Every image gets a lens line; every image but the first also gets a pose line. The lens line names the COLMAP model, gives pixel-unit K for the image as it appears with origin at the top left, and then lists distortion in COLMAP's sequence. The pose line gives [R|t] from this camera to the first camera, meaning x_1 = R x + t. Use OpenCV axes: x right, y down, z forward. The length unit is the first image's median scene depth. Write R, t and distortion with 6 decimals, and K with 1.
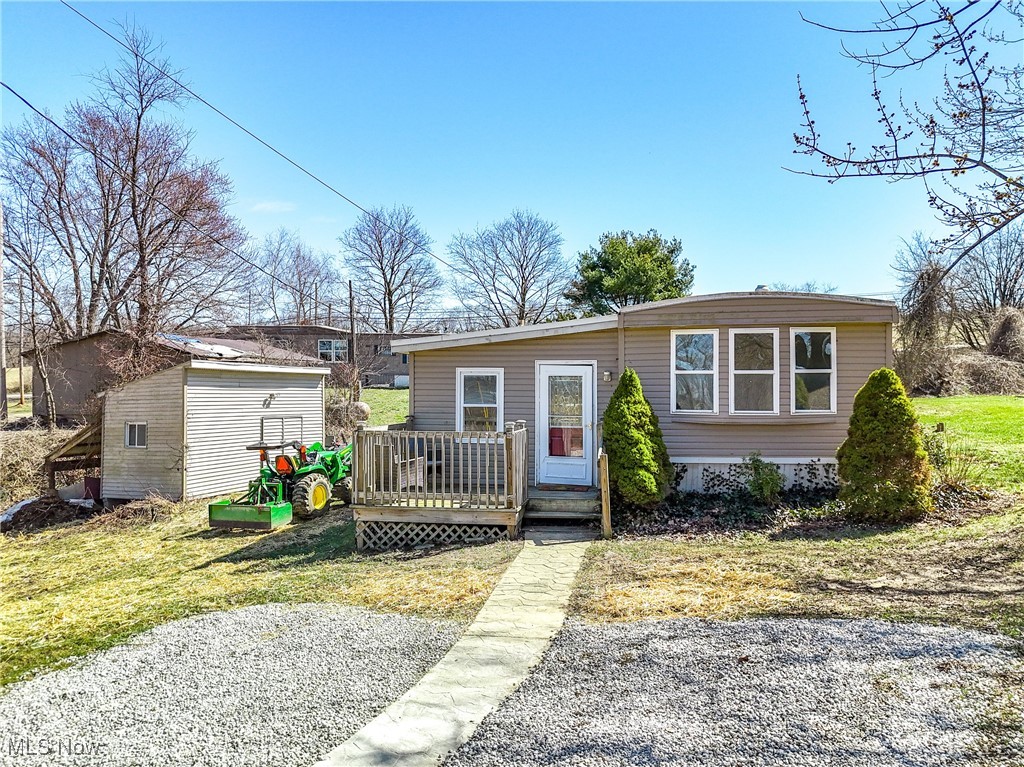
lens RADIAL K [[750.8, 0, 517.1], [0, 750.8, 379.7], [0, 0, 1]] dist [0.090181, -0.091403]
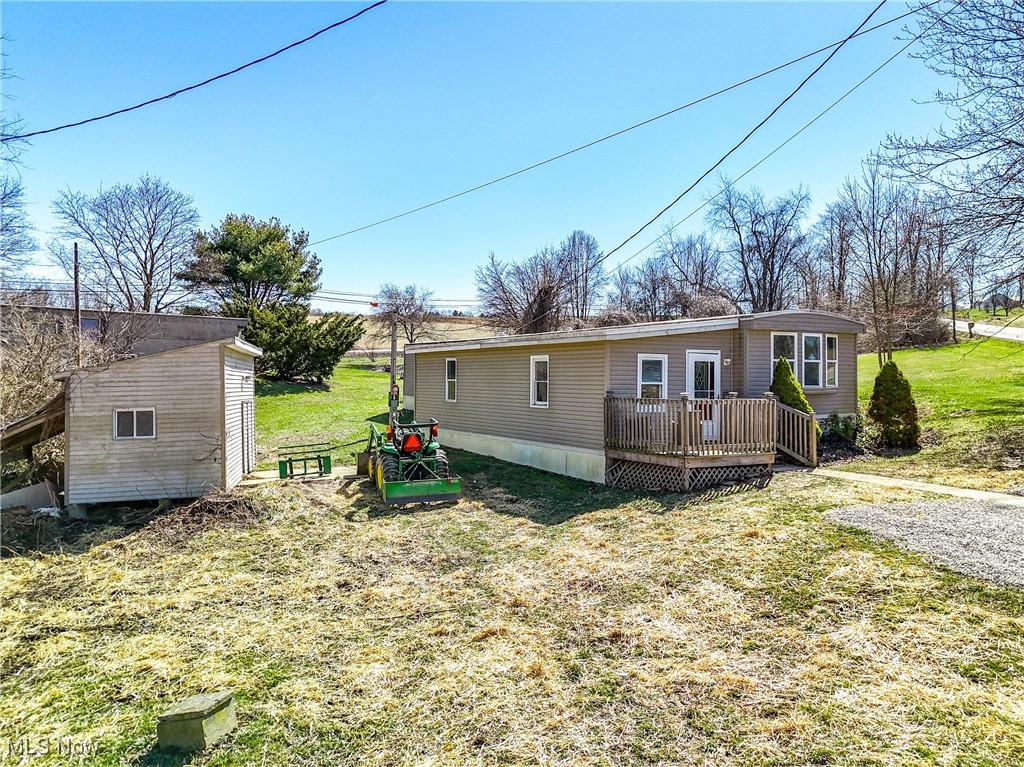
lens RADIAL K [[750.8, 0, 517.1], [0, 750.8, 379.7], [0, 0, 1]] dist [0.090181, -0.091403]
pose [[0.777667, 0.004409, 0.628661, -1.147908], [-0.010137, 0.999933, 0.005527, 0.026129], [-0.628595, -0.010671, 0.777660, 0.155228]]
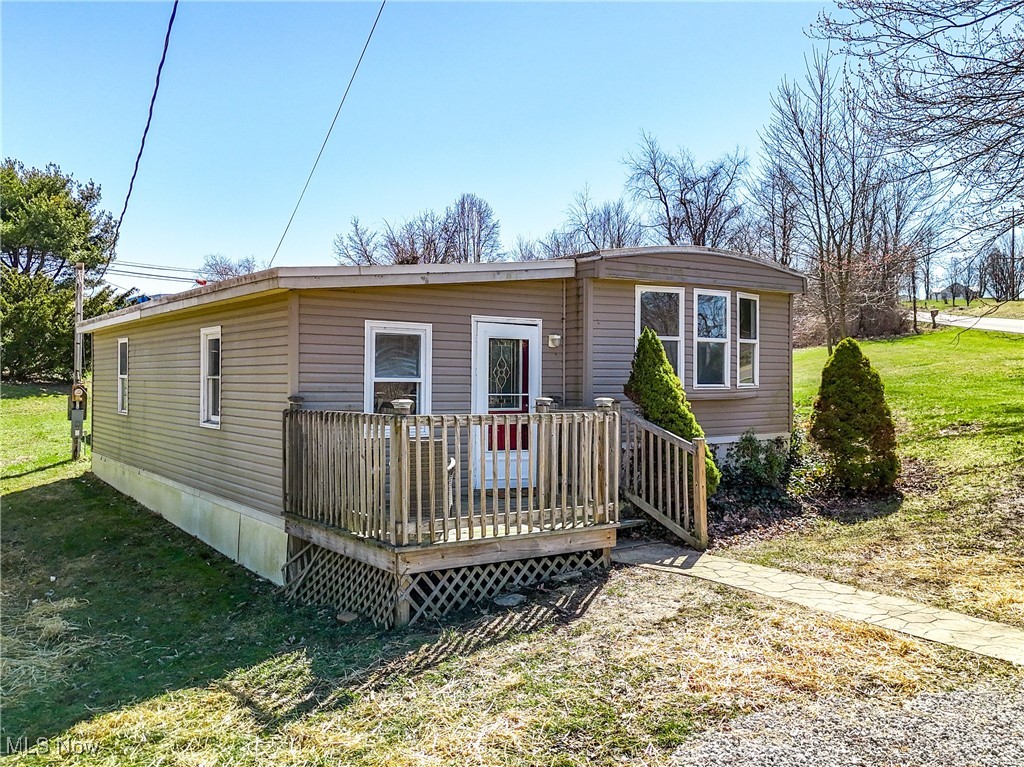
lens RADIAL K [[856.4, 0, 485.0], [0, 856.4, 383.3], [0, 0, 1]] dist [0.073665, -0.014994]
pose [[0.734079, 0.000739, 0.679064, -0.549123], [-0.009176, 0.999919, 0.008832, 0.033369], [-0.679003, -0.012715, 0.734026, 0.443555]]
